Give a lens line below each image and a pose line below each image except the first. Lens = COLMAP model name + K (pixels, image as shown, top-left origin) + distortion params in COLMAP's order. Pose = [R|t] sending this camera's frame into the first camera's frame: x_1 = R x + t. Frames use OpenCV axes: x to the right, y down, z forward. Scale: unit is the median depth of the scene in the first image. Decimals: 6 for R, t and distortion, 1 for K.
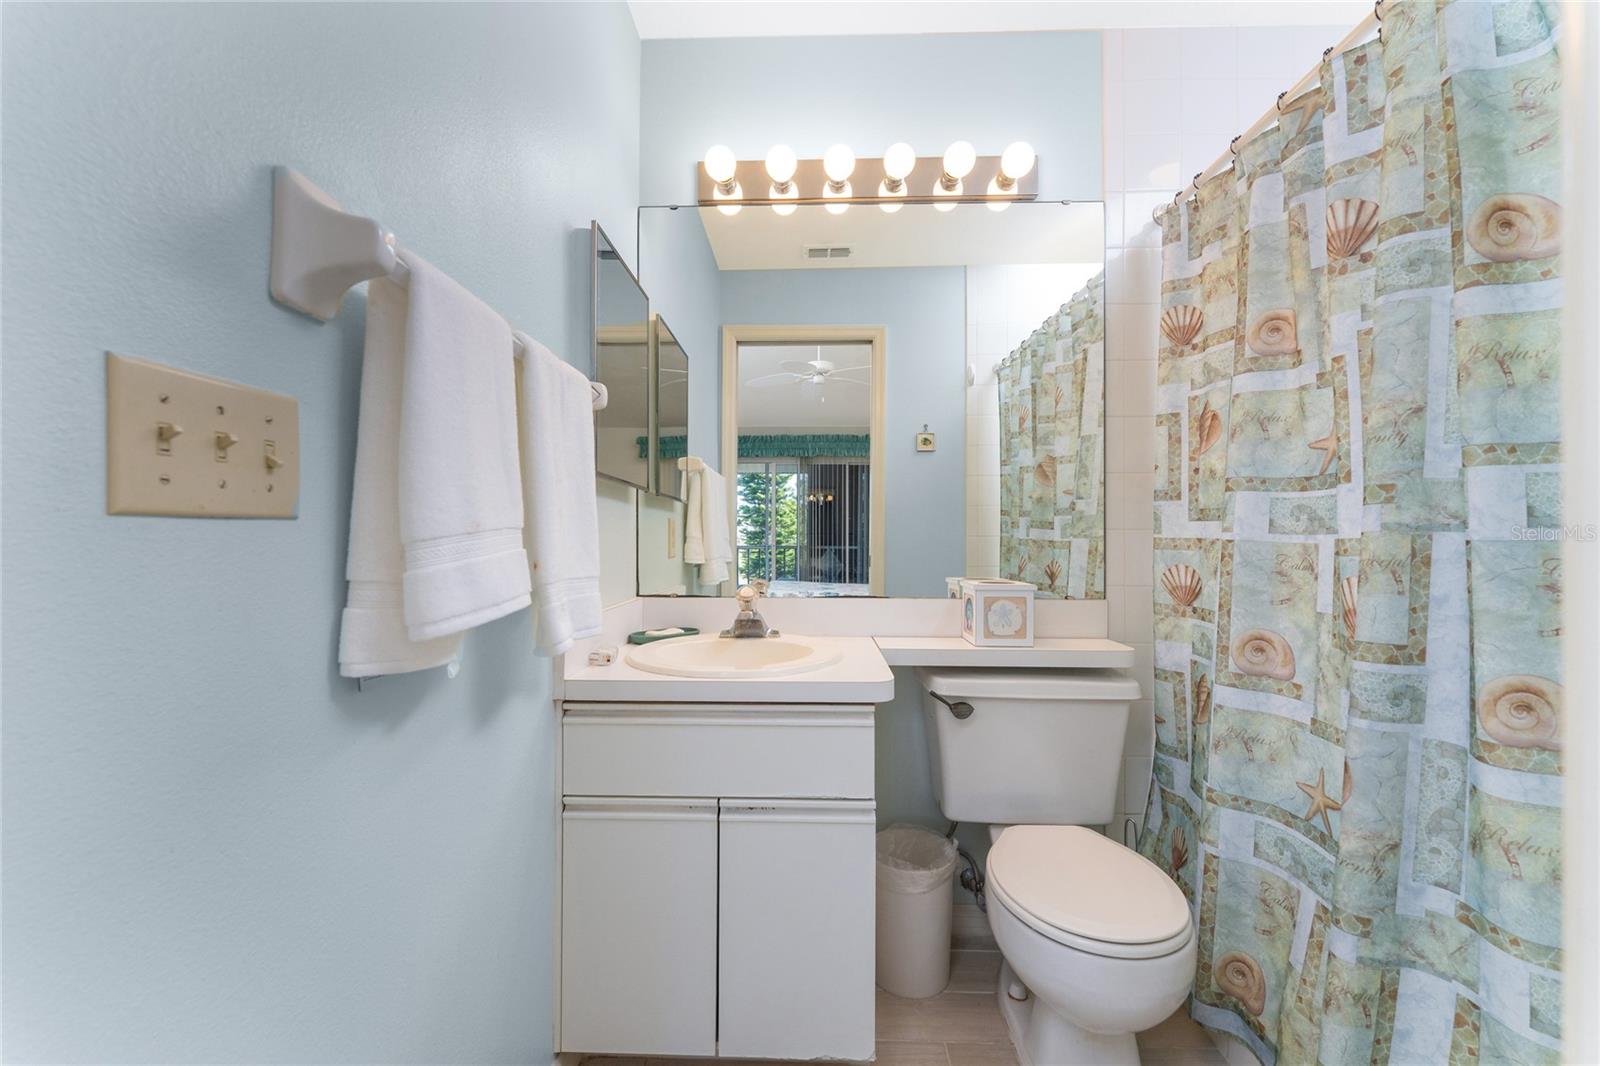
lens RADIAL K [[639.8, 0, 802.1], [0, 639.8, 529.3], [0, 0, 1]] dist [0.000073, -0.000432]
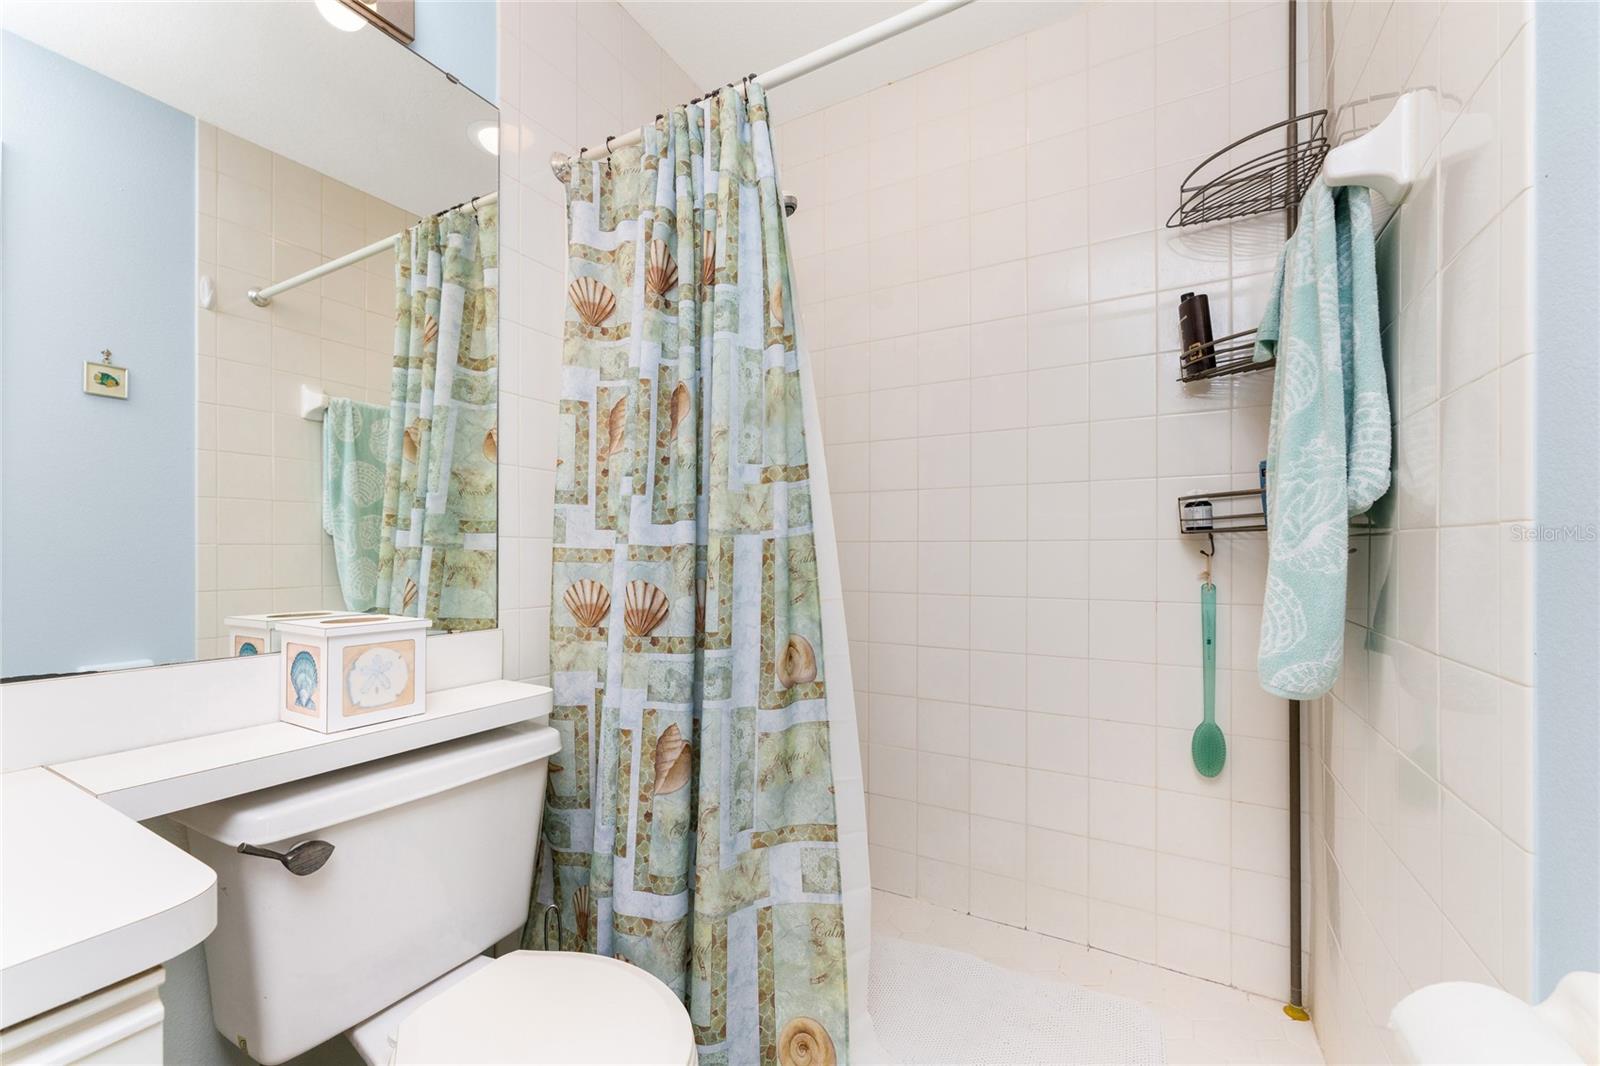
lens RADIAL K [[654.9, 0, 804.0], [0, 654.9, 544.2], [0, 0, 1]] dist [0.004094, -0.000266]
pose [[0.447860, 0.012350, 0.894019, -0.064083], [0.004380, 0.999862, -0.016007, 0.023136], [-0.894093, 0.011085, 0.447744, 0.348834]]
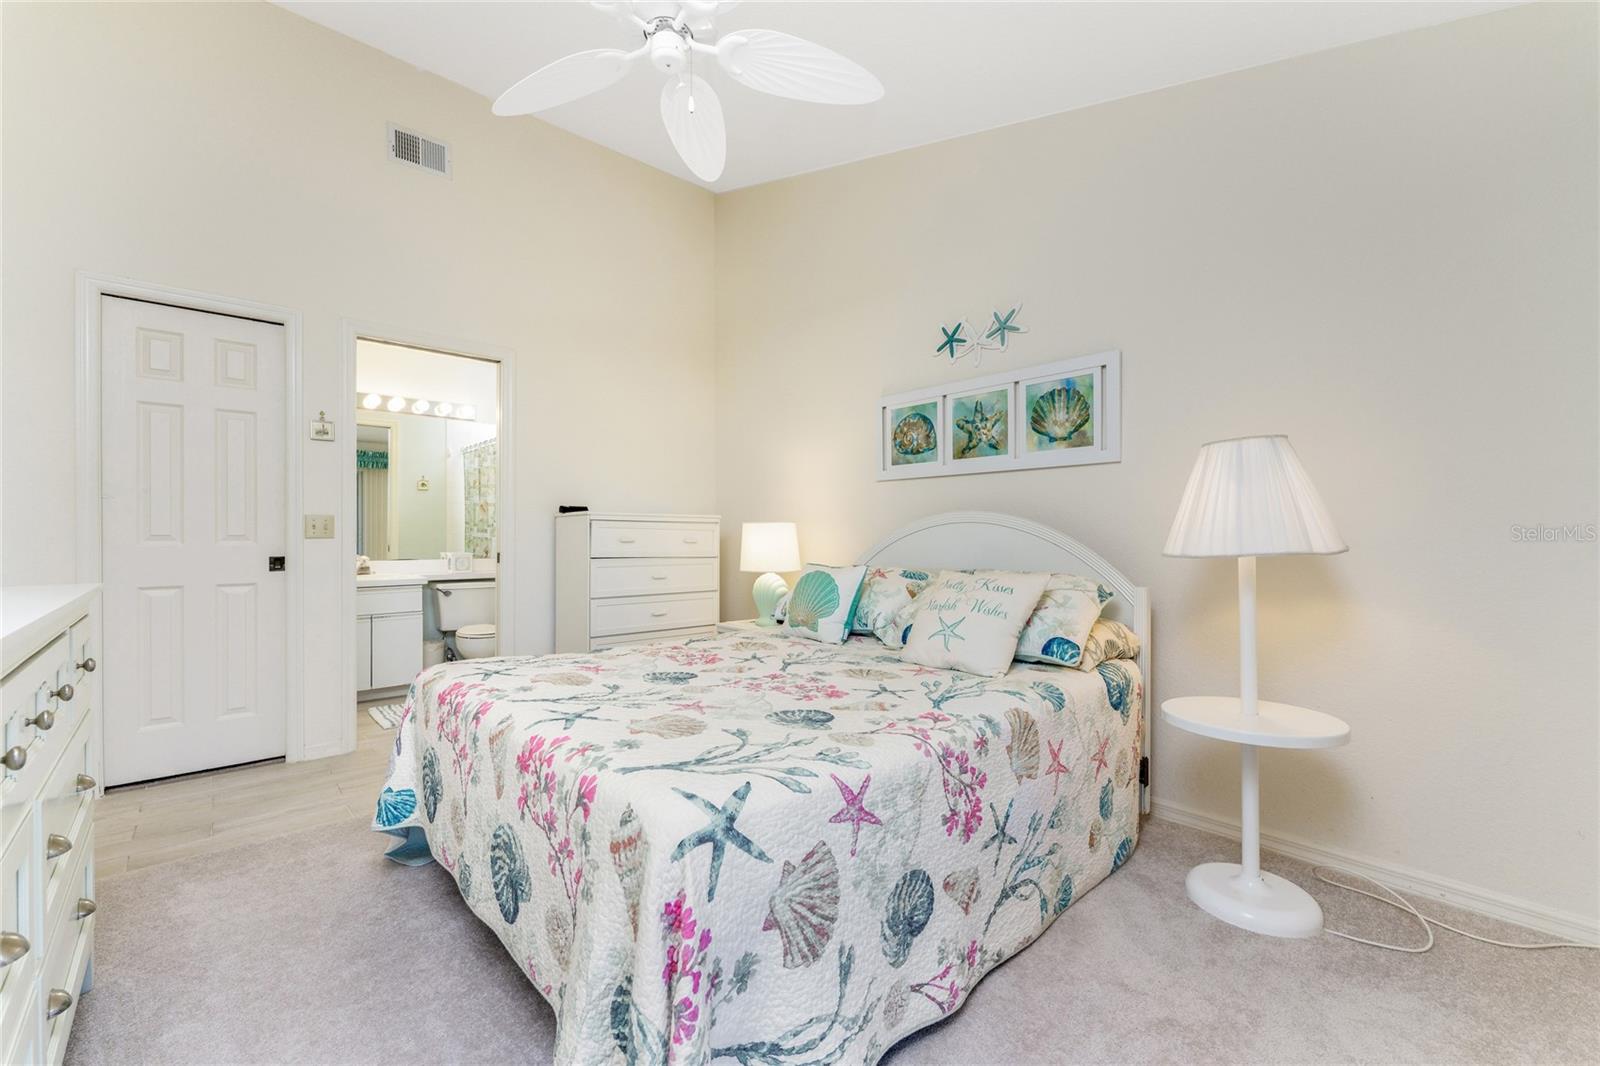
lens RADIAL K [[636.2, 0, 800.0], [0, 636.2, 533.0], [0, 0, 1]] dist [-0.036225, -0.000091]
pose [[0.716757, -0.005006, 0.697305, -0.636661], [-0.011024, 0.999768, 0.018509, -0.087727], [-0.697236, -0.020953, 0.716535, -2.333553]]
